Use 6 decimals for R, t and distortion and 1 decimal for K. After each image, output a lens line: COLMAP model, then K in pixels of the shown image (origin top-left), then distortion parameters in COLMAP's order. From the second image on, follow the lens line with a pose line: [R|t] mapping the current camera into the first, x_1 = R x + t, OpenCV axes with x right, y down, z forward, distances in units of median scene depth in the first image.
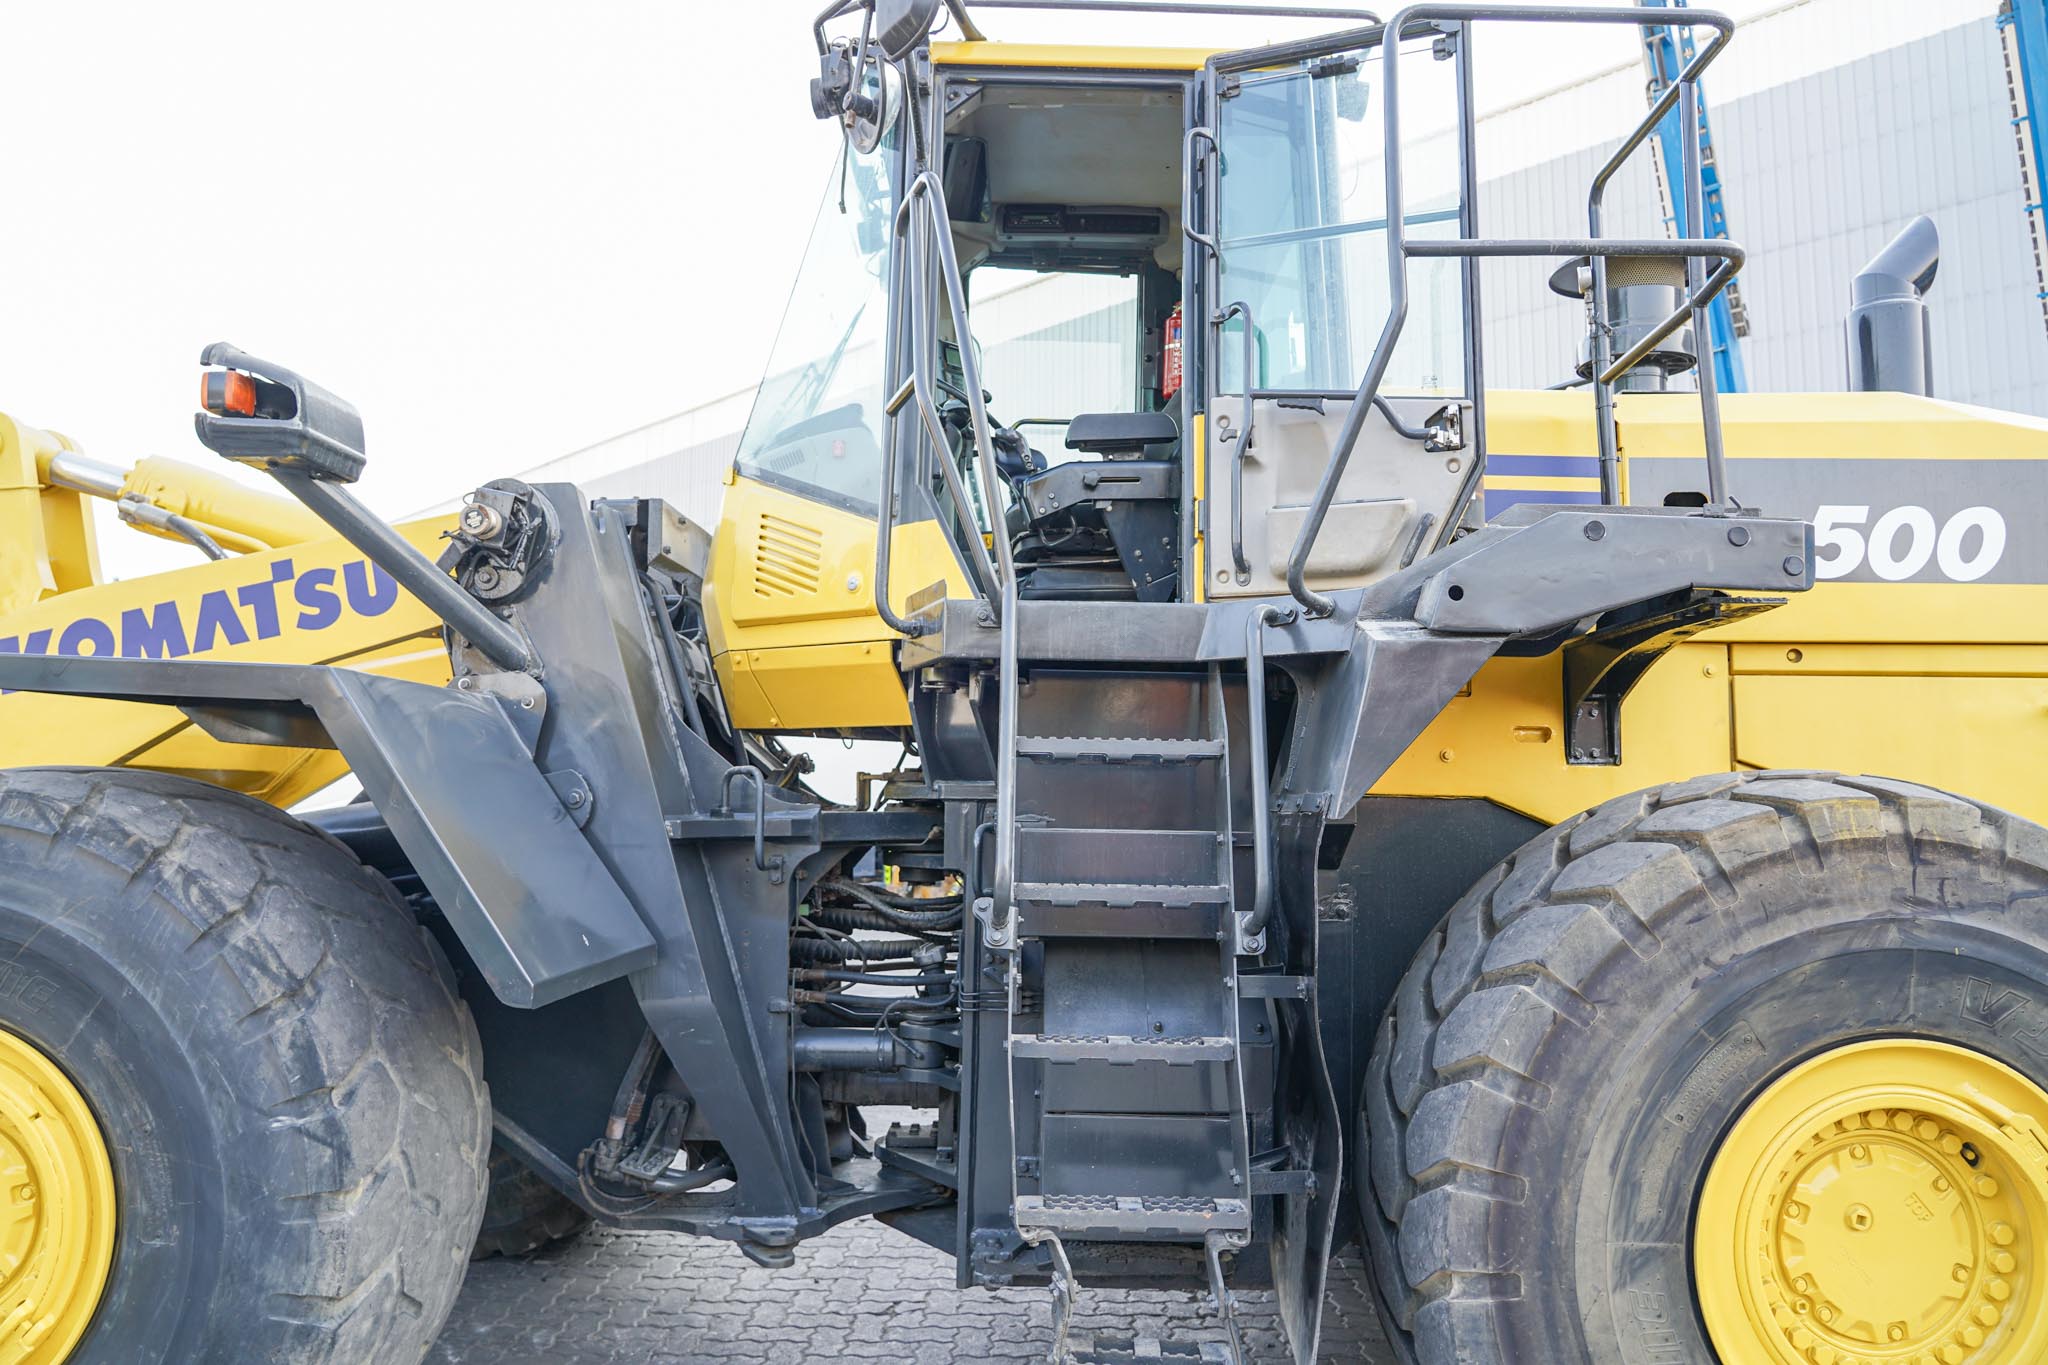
lens RADIAL K [[1383.2, 0, 1030.6], [0, 1383.2, 676.8], [0, 0, 1]] dist [-0.029889, 0.013237]
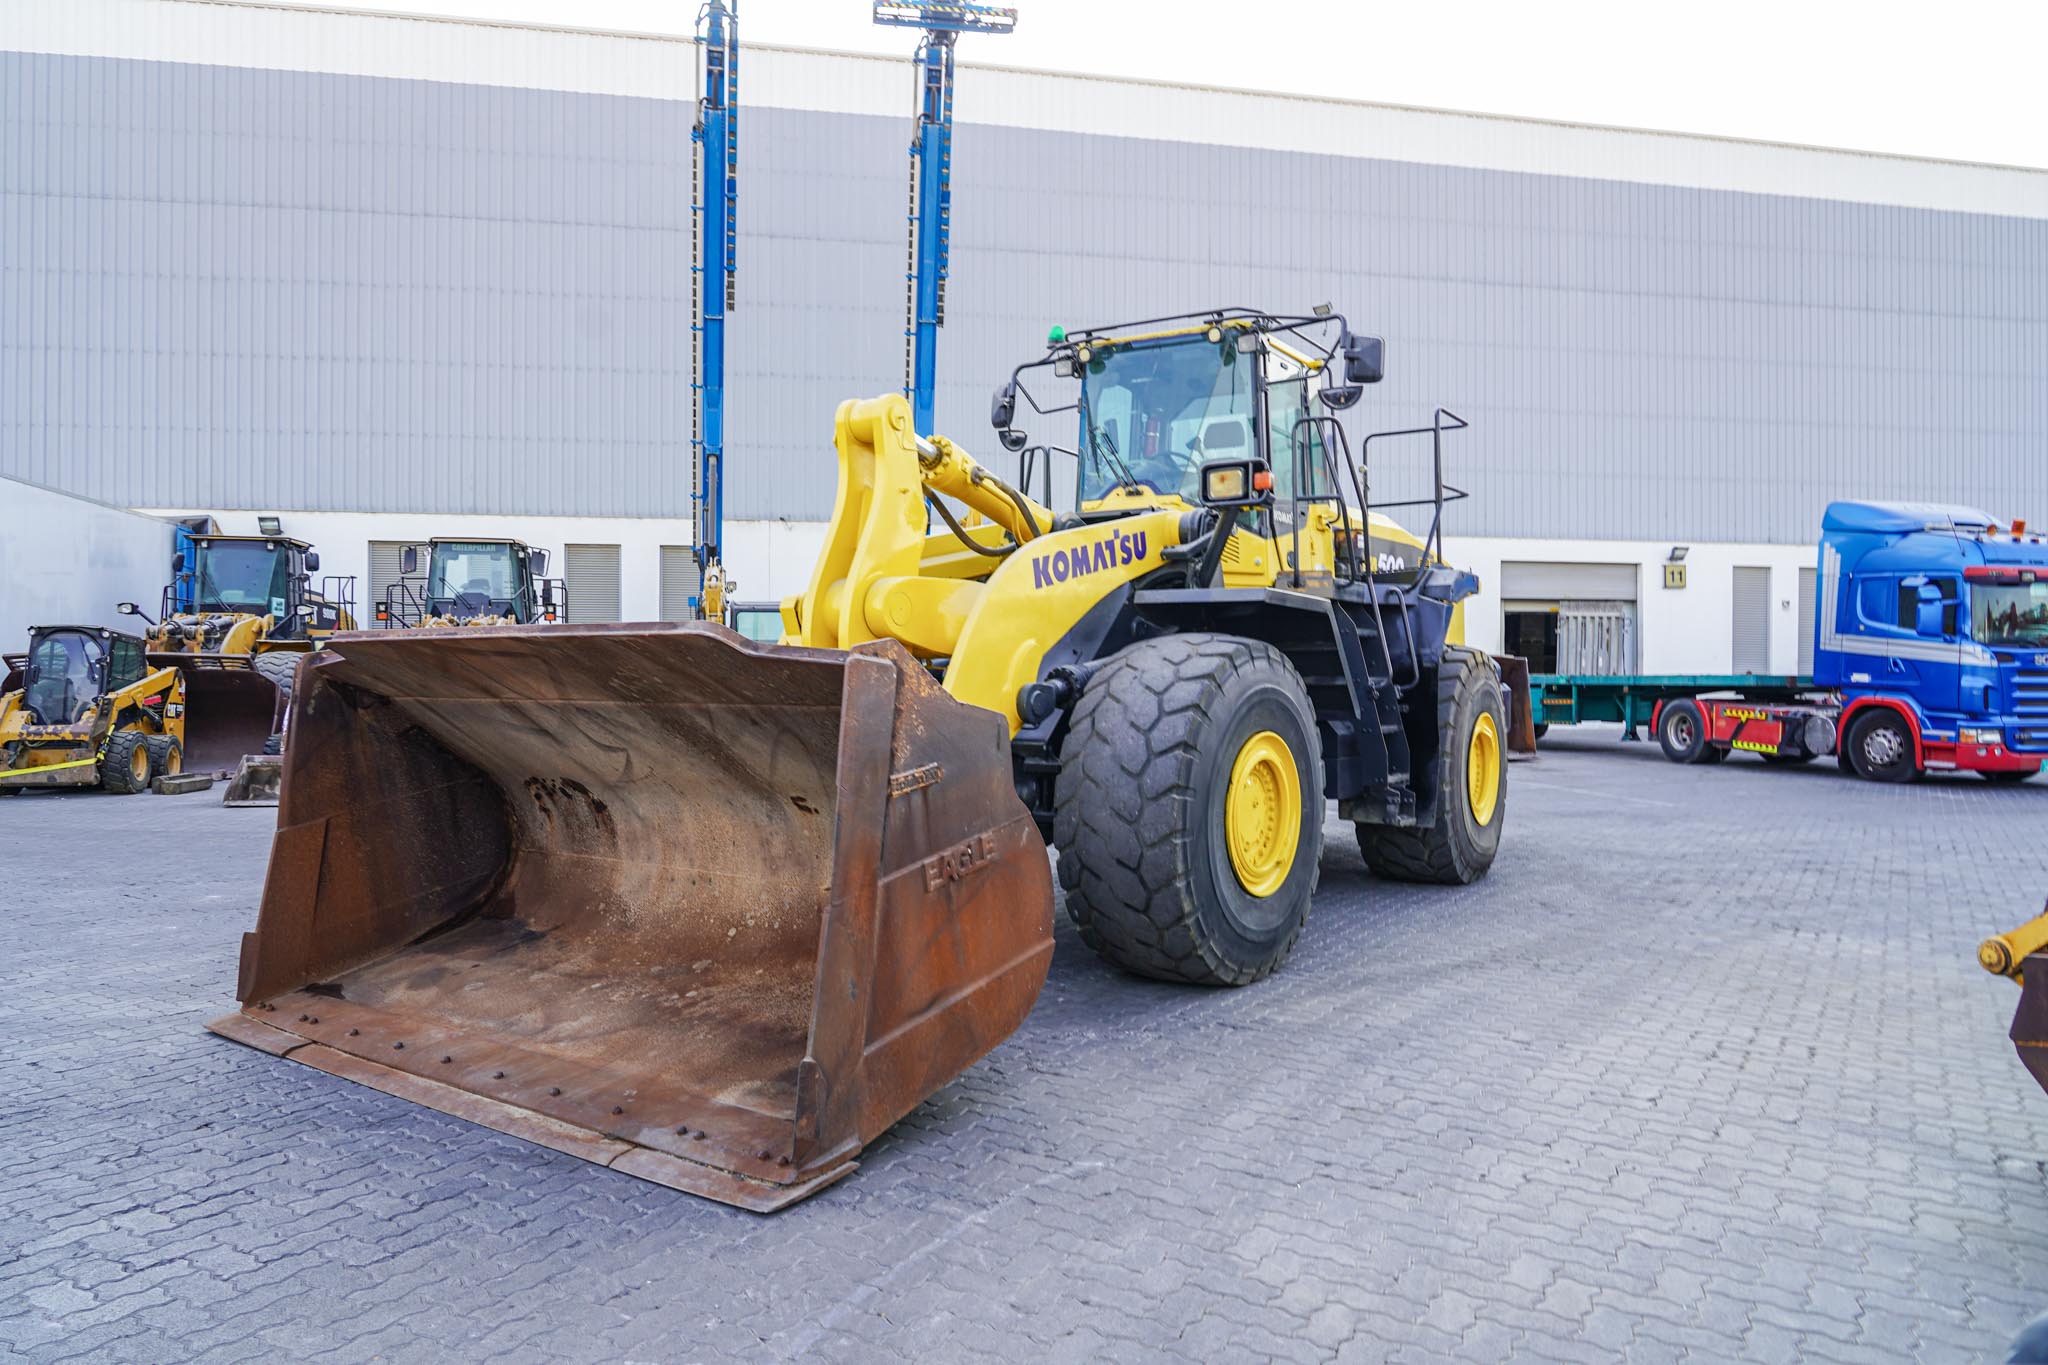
lens RADIAL K [[1383.2, 0, 1033.8], [0, 1383.2, 686.6], [0, 0, 1]] dist [-0.029889, 0.013237]
pose [[0.526418, -0.016182, 0.850072, -2.325124], [-0.081004, 0.994316, 0.069091, 0.014440], [-0.846359, -0.105230, 0.522115, 0.028833]]
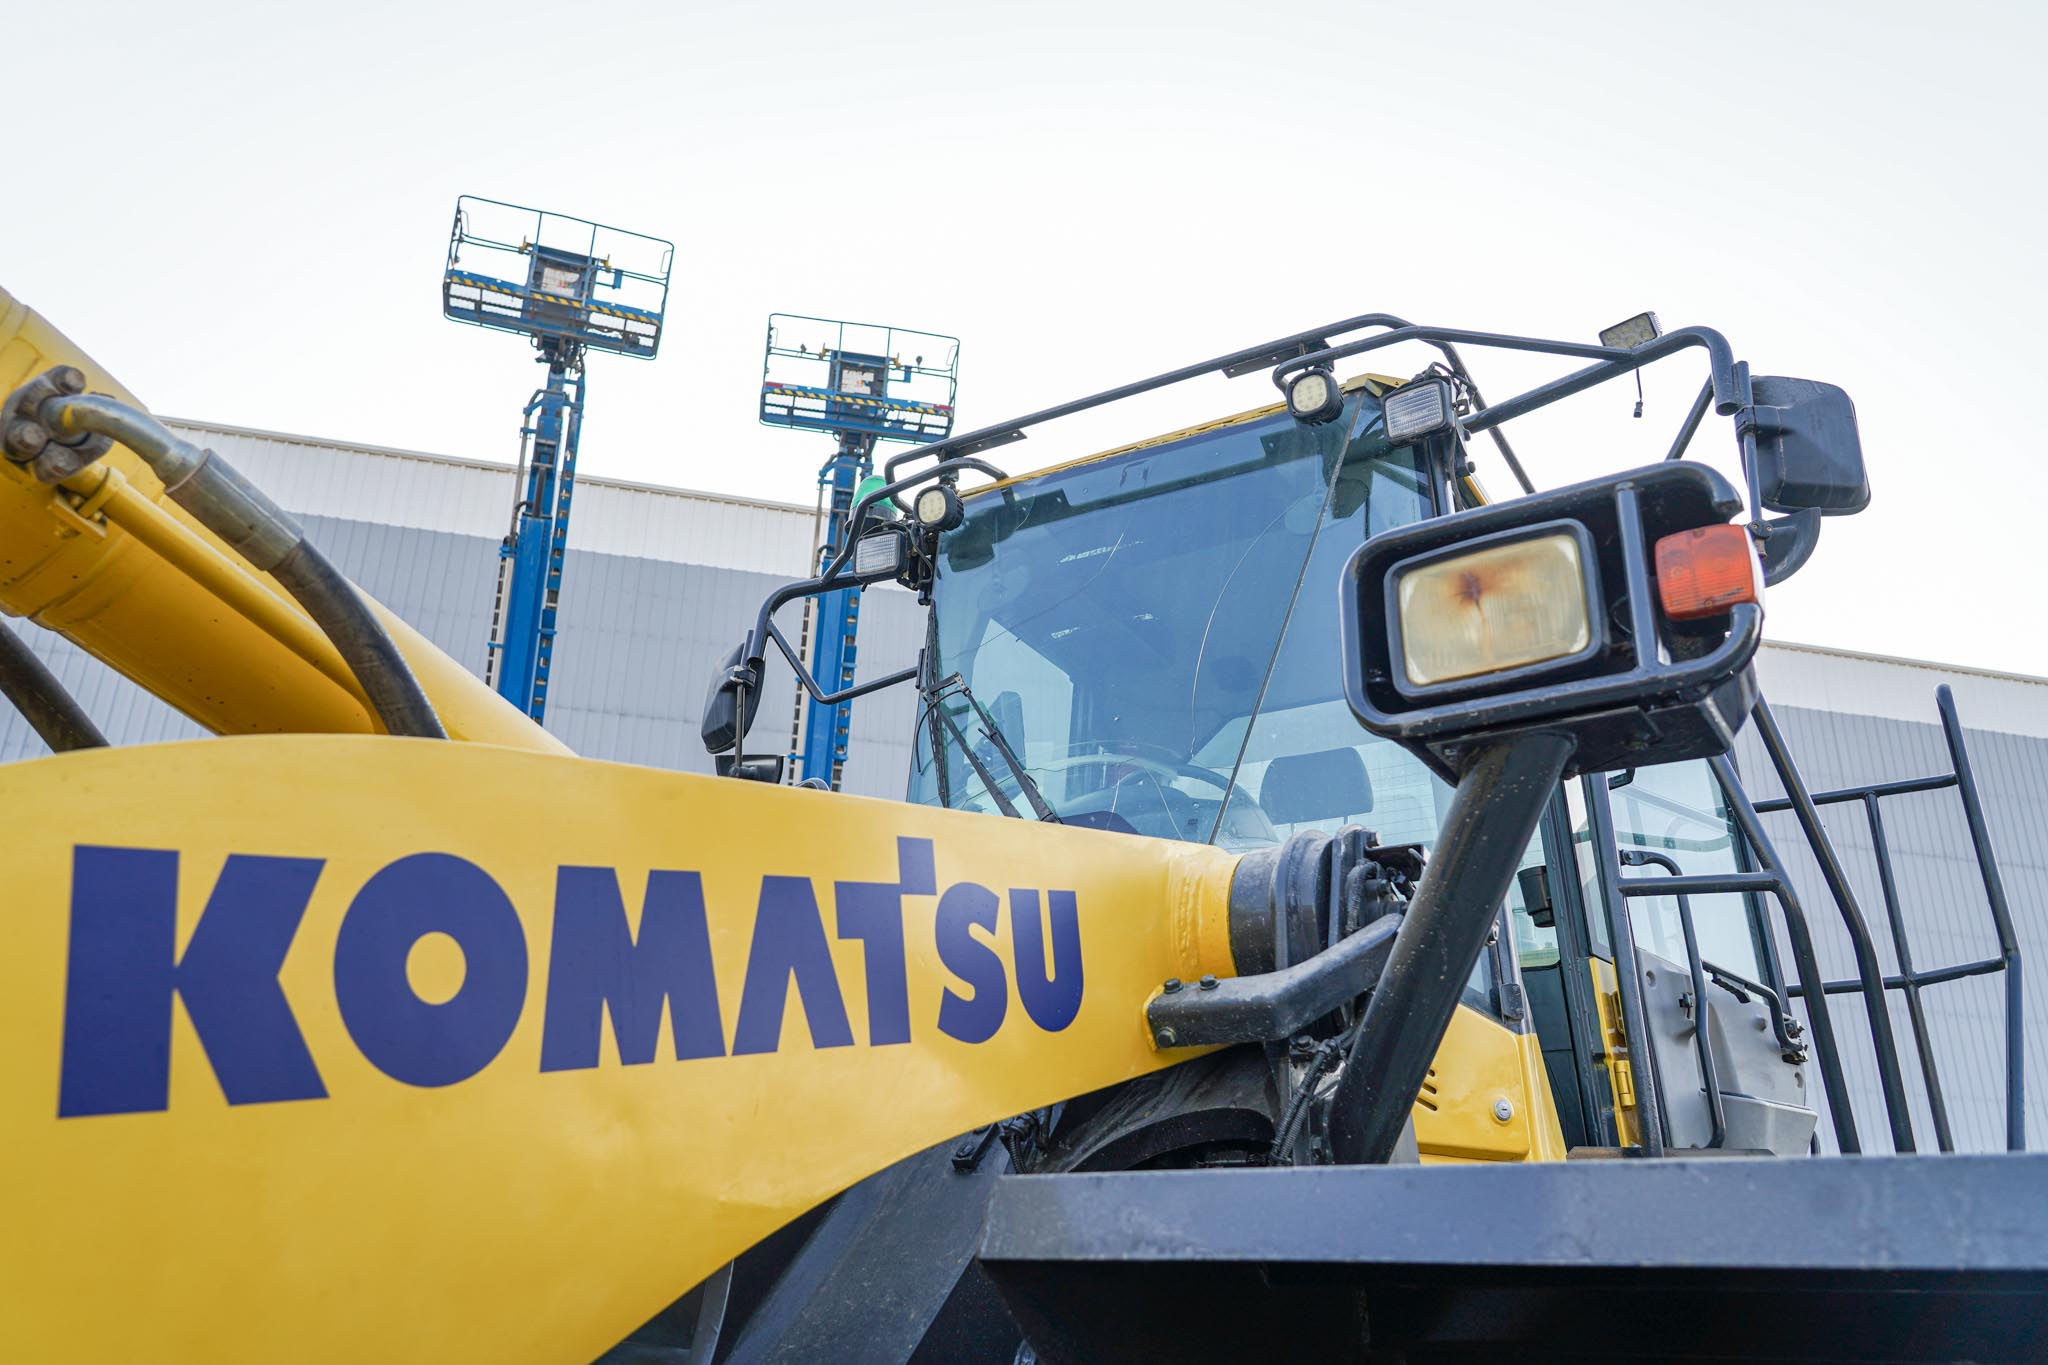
lens RADIAL K [[1572.8, 0, 1033.4], [0, 1572.8, 678.5], [0, 0, 1]] dist [-0.003723, 0.008501]
pose [[0.502161, 0.340205, 0.795044, -0.889759], [-0.109612, 0.936991, -0.331712, 0.013774], [-0.857799, 0.079426, 0.507811, 0.751793]]
